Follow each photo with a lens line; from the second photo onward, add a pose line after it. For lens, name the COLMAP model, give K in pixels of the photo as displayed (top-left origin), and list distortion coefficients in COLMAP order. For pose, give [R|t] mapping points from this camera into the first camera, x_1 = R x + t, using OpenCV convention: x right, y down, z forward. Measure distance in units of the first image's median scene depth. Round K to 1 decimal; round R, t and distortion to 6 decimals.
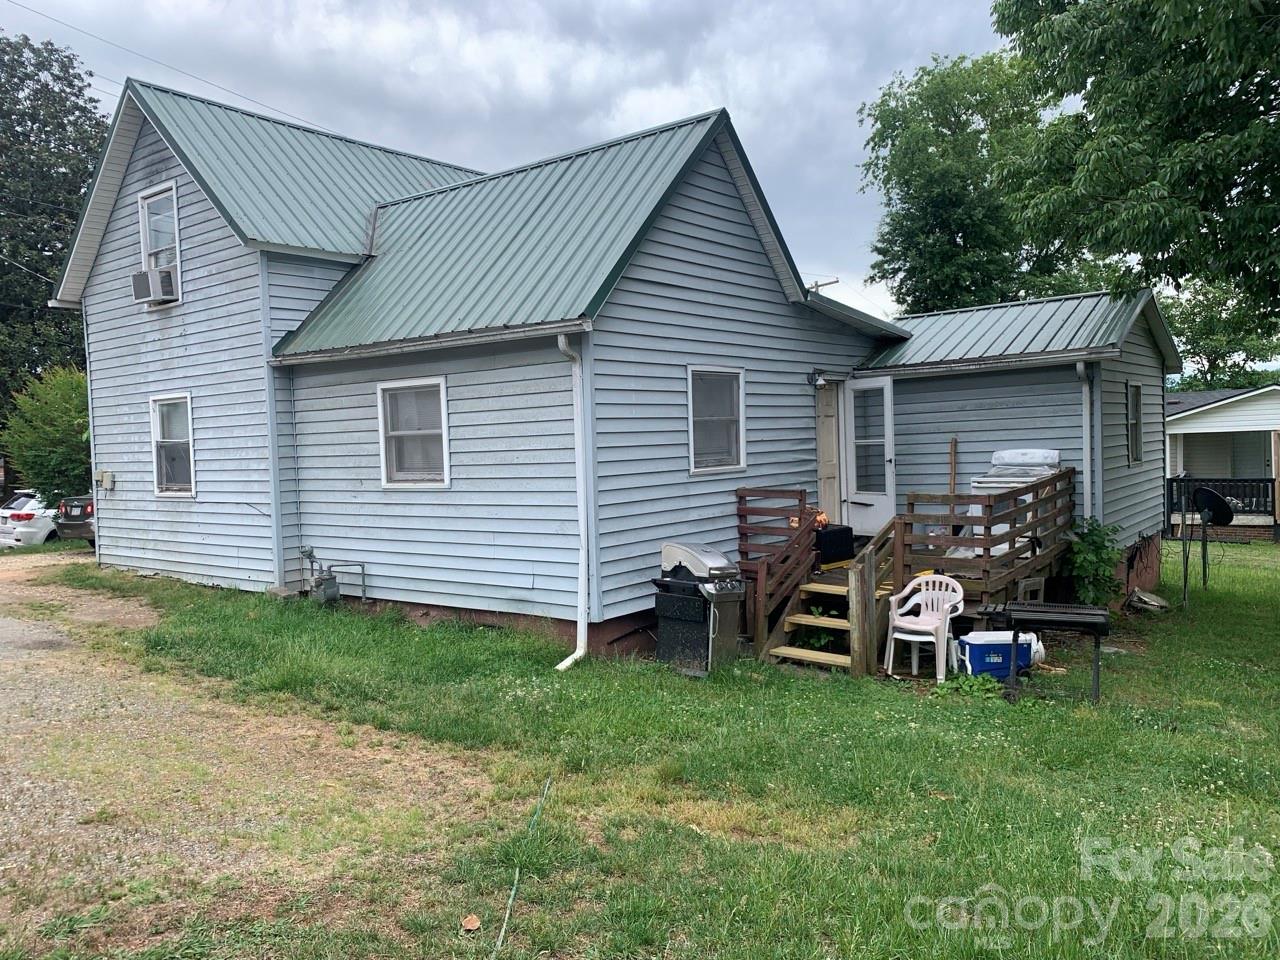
lens RADIAL K [[977.1, 0, 633.3], [0, 977.1, 482.2], [0, 0, 1]] dist [0.034769, -0.027727]
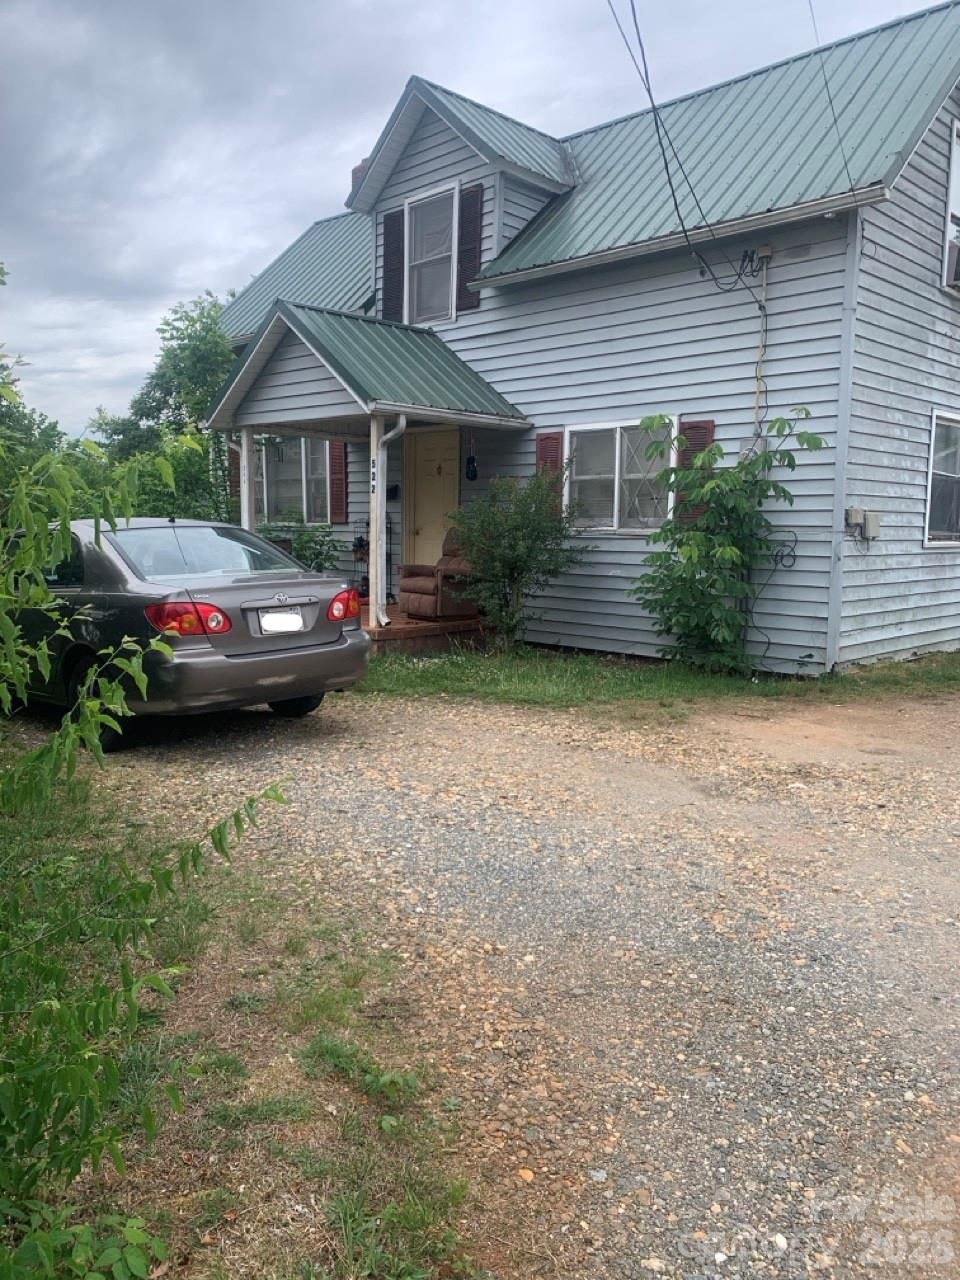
lens RADIAL K [[977.1, 0, 481.6], [0, 977.1, 637.4], [0, 0, 1]] dist [0.034769, -0.027727]
pose [[0.126060, -0.091505, 0.987793, -1.295463], [0.018998, 0.995777, 0.089820, 0.009049], [-0.991841, 0.007443, 0.127266, 1.269246]]
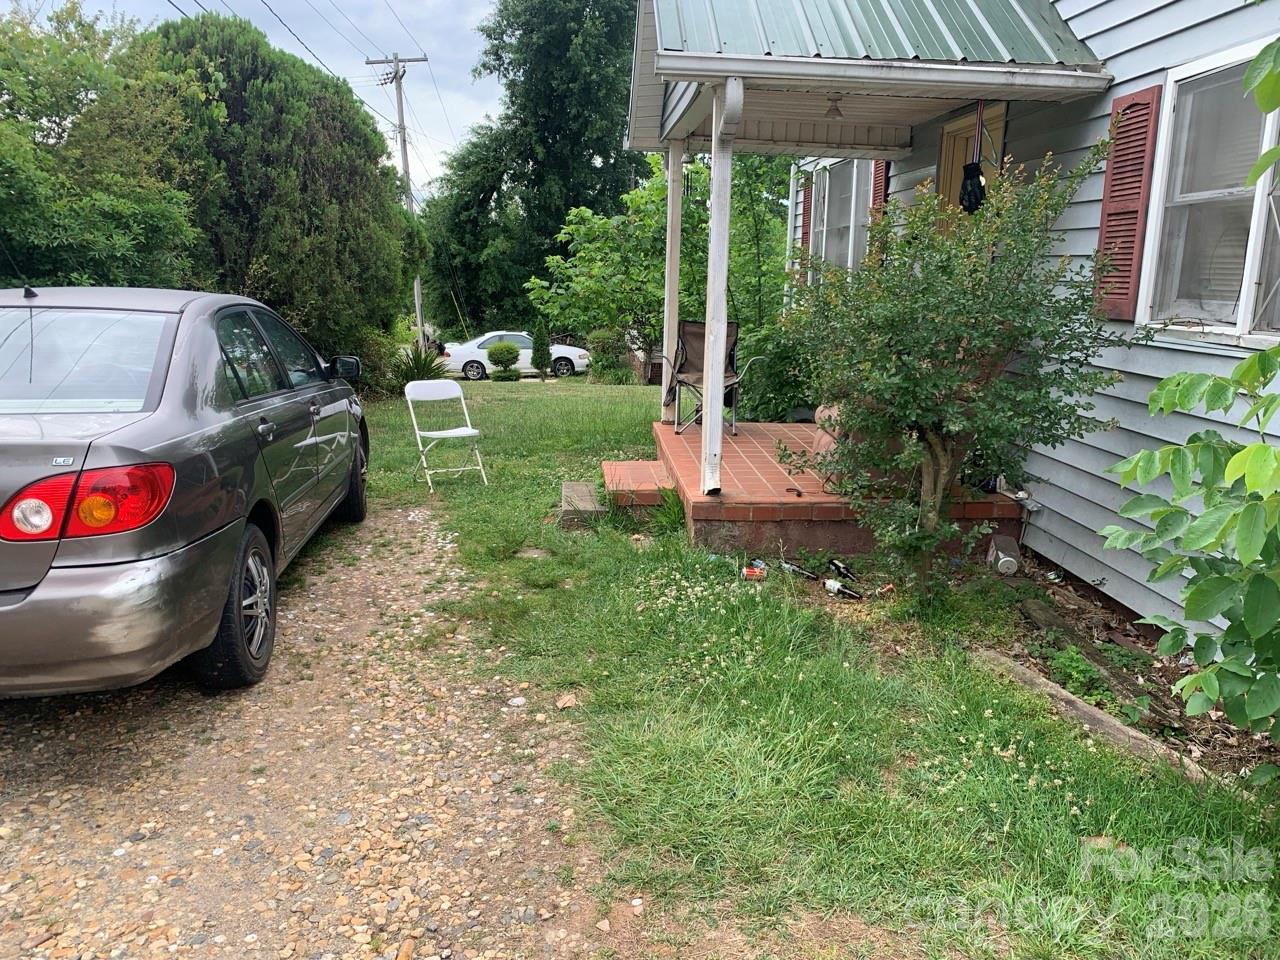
lens RADIAL K [[977.1, 0, 642.8], [0, 977.1, 480.1], [0, 0, 1]] dist [0.034769, -0.027727]
pose [[0.741124, -0.104243, 0.663226, -0.692442], [-0.014724, 0.985111, 0.171288, -0.014085], [-0.671207, -0.136711, 0.728555, 1.122748]]
